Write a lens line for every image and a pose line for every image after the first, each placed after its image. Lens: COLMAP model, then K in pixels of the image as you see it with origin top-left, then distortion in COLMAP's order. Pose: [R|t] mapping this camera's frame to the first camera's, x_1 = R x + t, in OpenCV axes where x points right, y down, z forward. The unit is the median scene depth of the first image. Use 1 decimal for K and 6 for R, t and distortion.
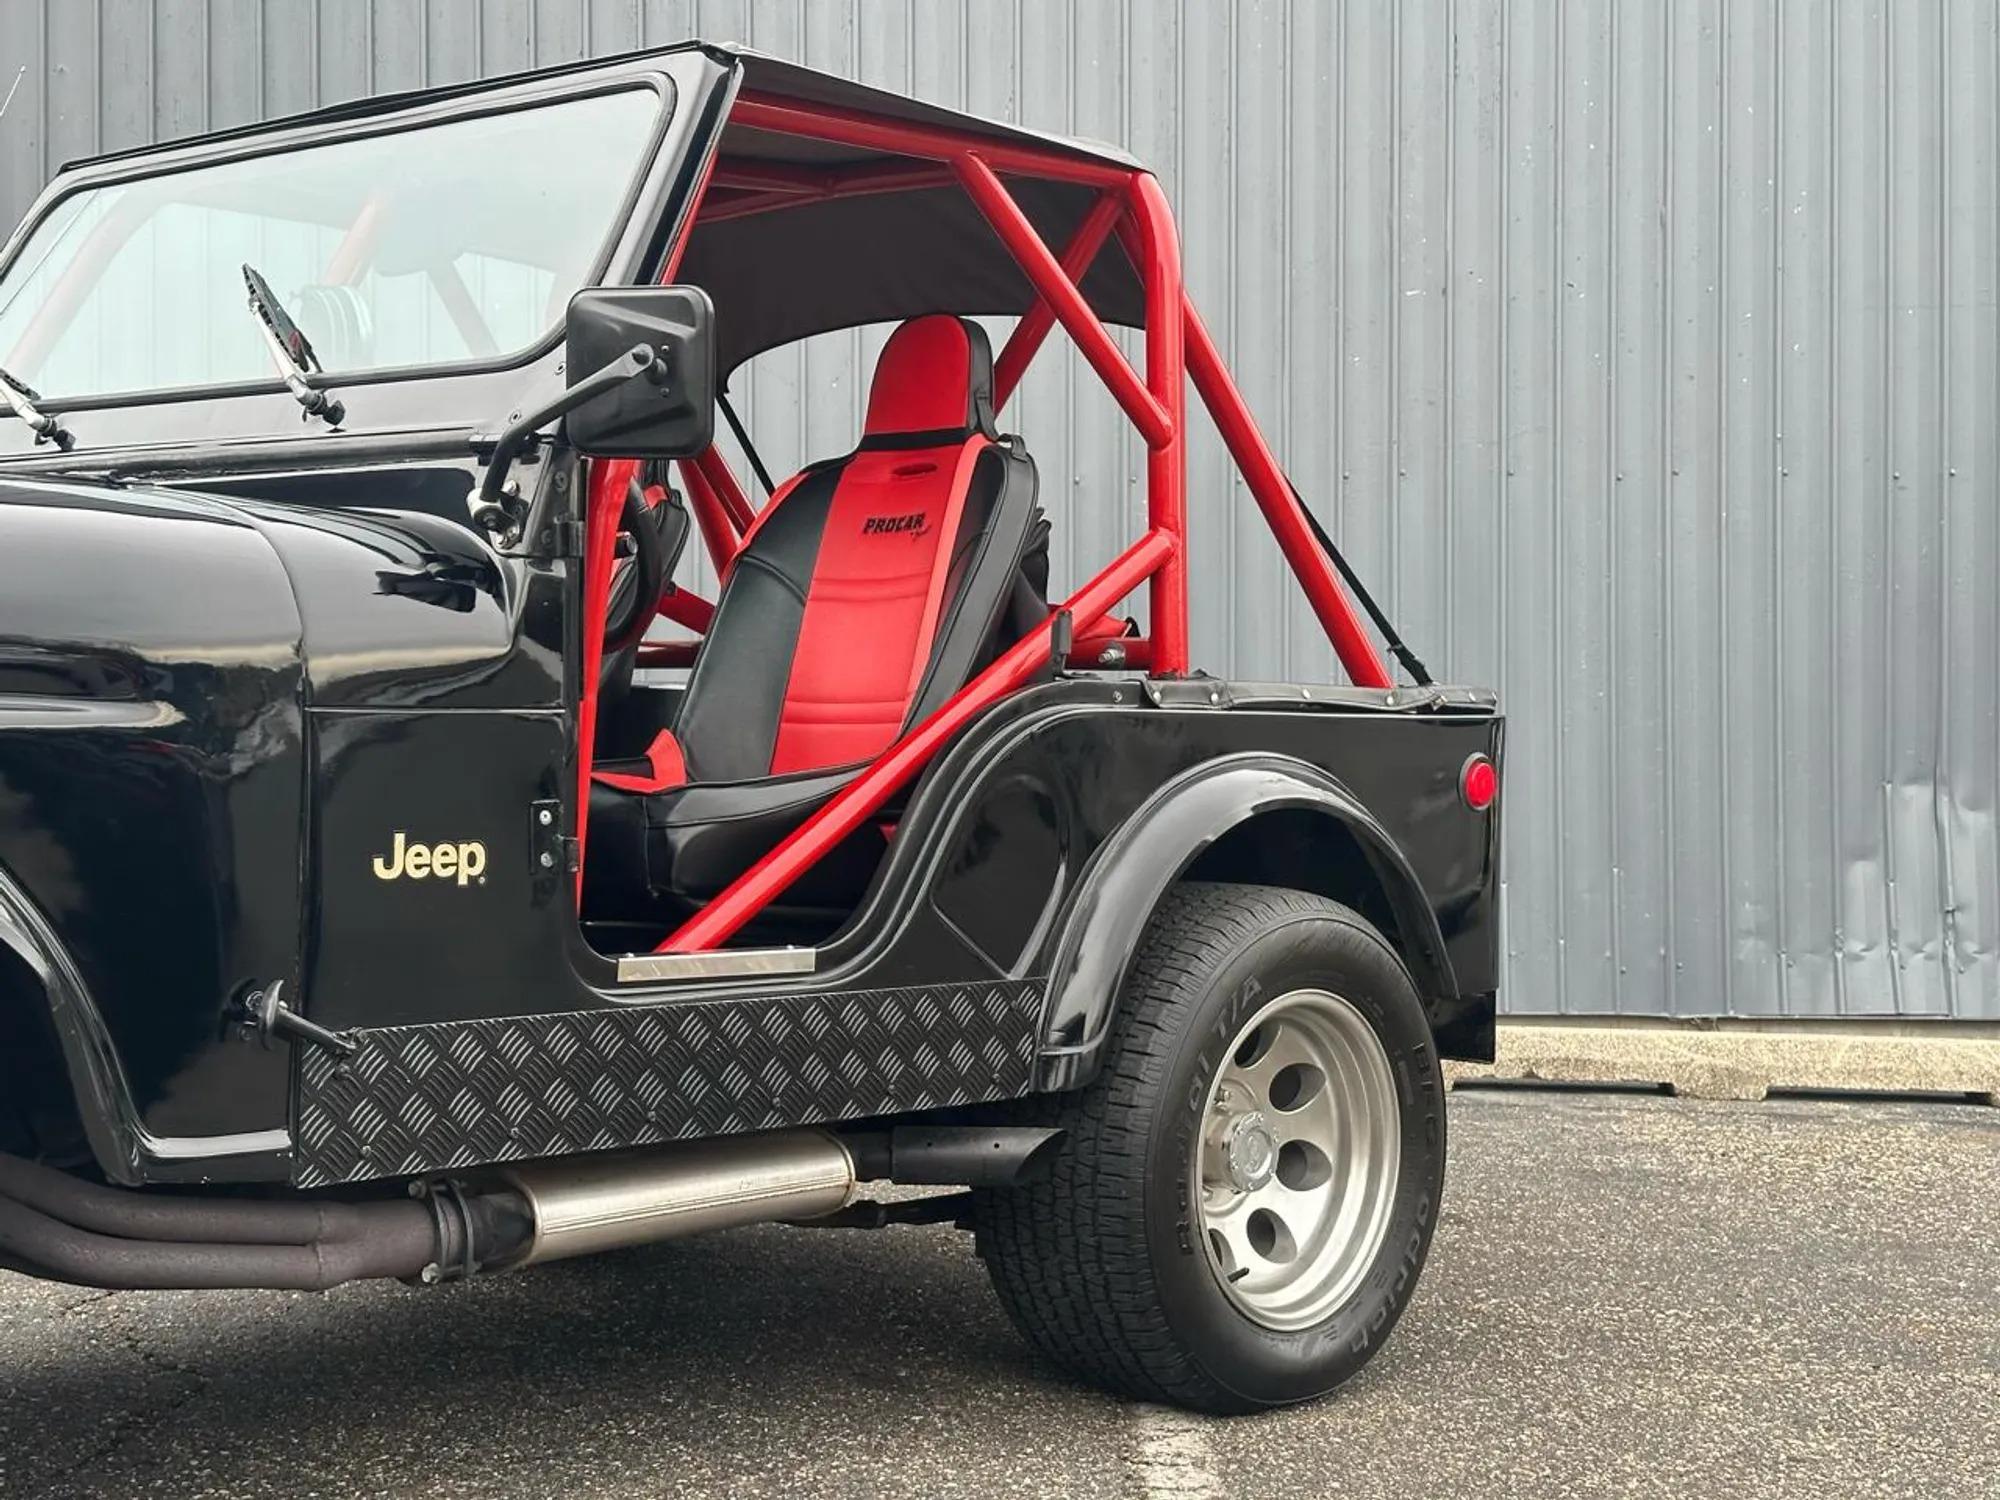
lens RADIAL K [[2690.2, 0, 966.0], [0, 2690.2, 742.8], [0, 0, 1]] dist [0.106669, -0.002204]
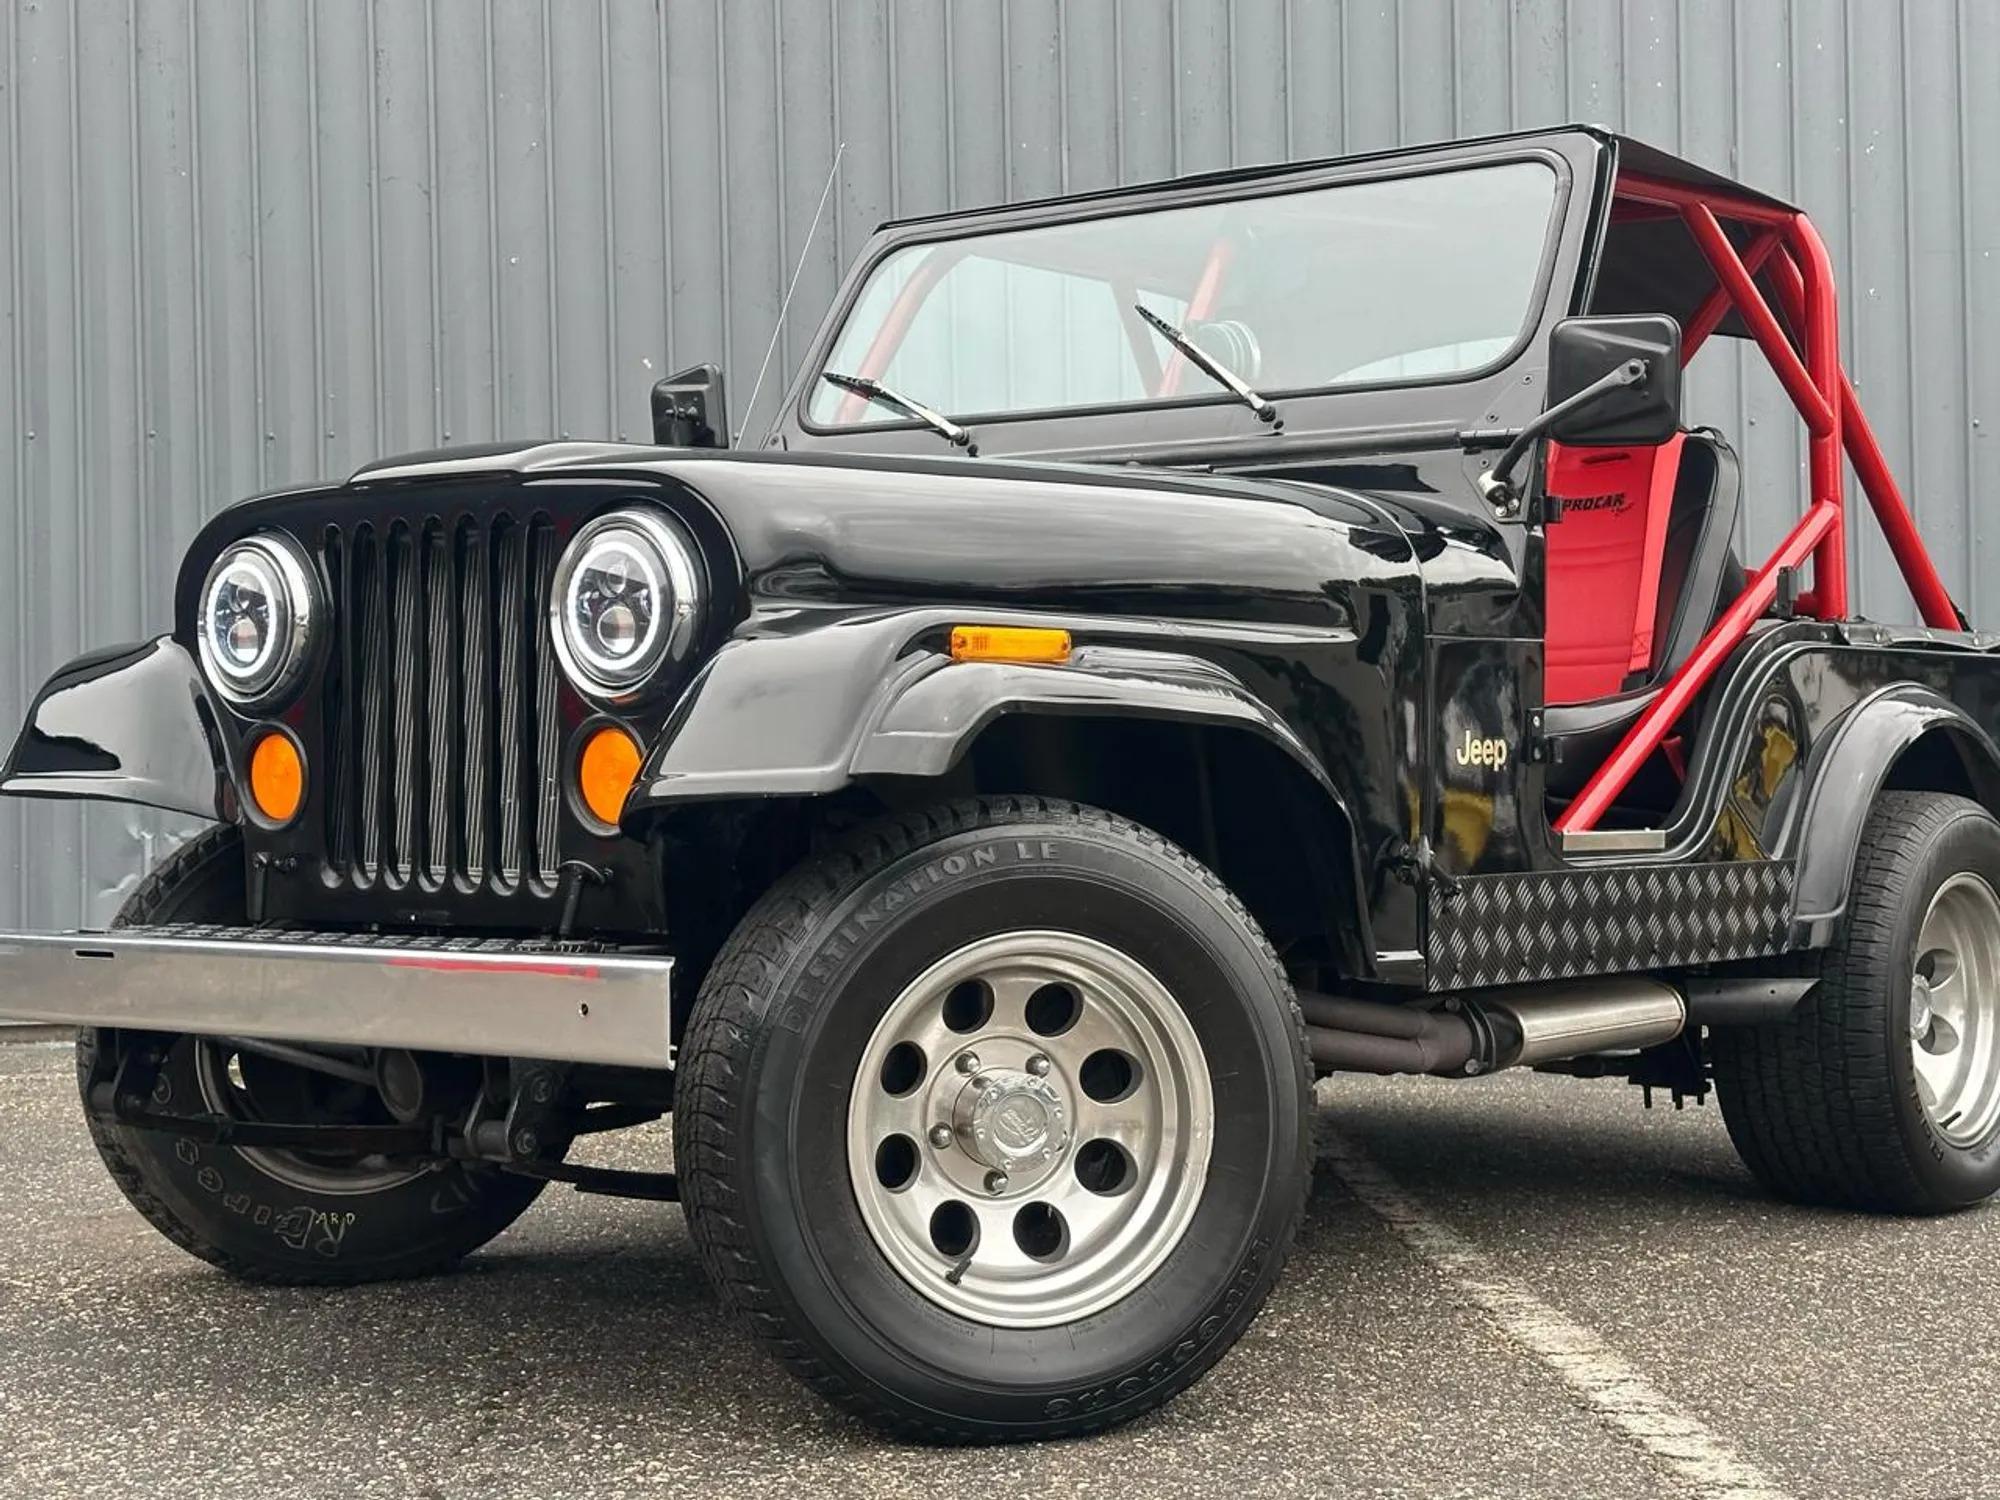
lens RADIAL K [[2775.5, 0, 996.7], [0, 2775.5, 714.8], [0, 0, 1]] dist [0.185281, 0.026491]
pose [[0.998351, -0.019321, 0.054049, -0.437200], [0.020314, 0.999634, -0.017869, 0.038652], [-0.053684, 0.018938, 0.998378, -0.306568]]
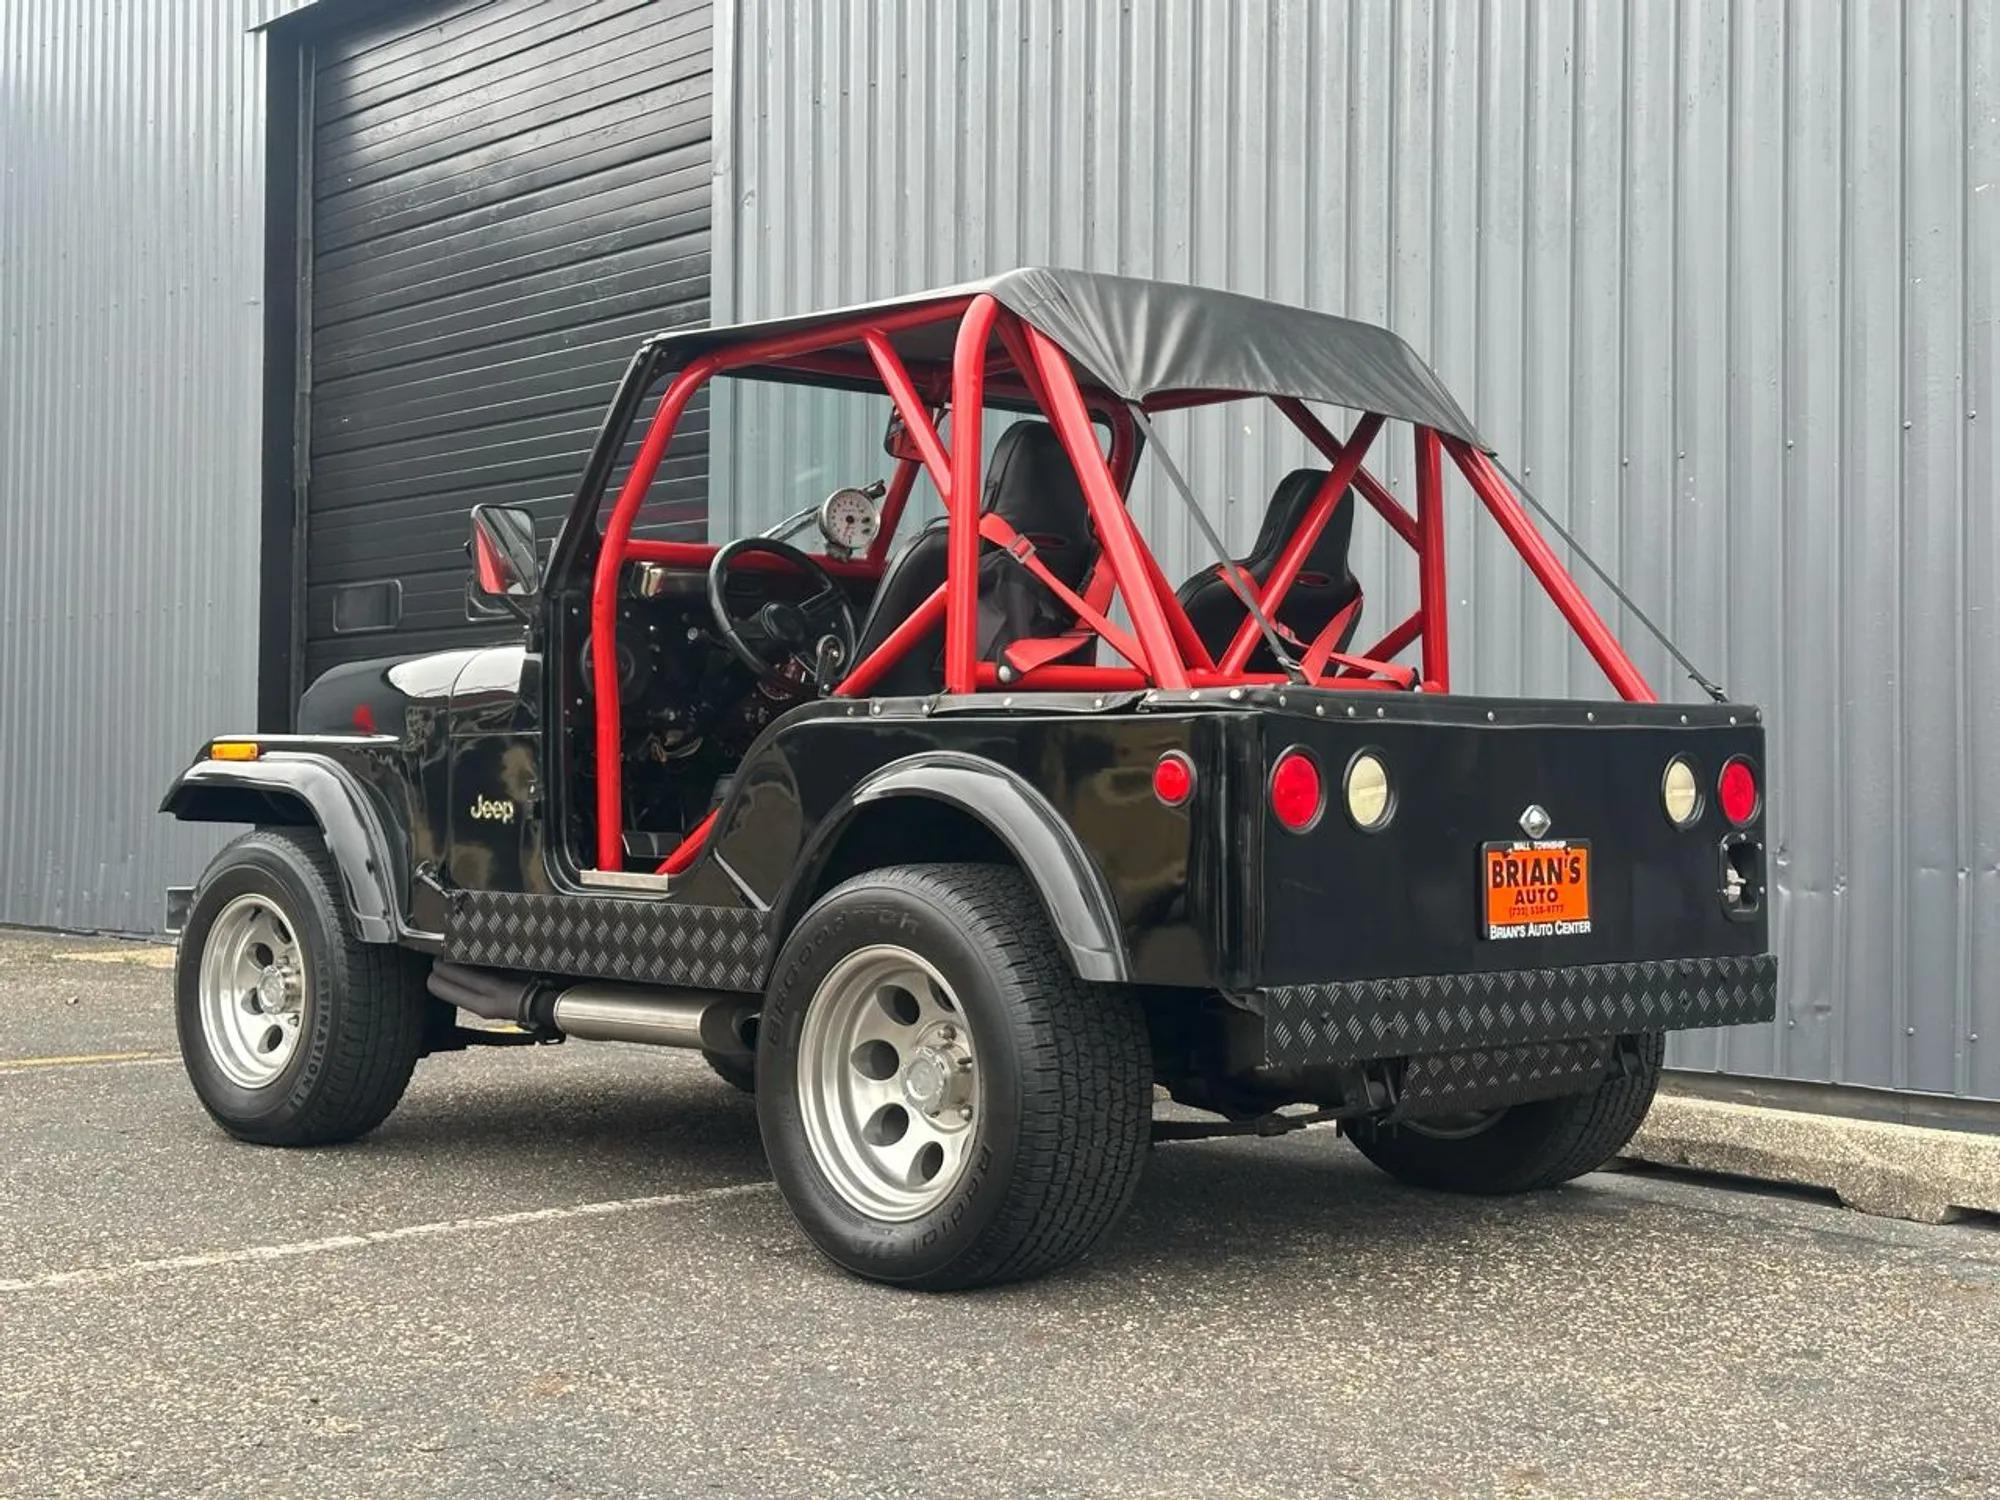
lens RADIAL K [[2775.5, 0, 996.7], [0, 2775.5, 714.8], [0, 0, 1]] dist [0.185281, 0.026491]
pose [[-0.045381, -0.034930, -0.998359, 1.581650], [-0.011135, 0.999344, -0.034458, 0.034754], [0.998908, 0.009553, -0.045741, 1.256224]]
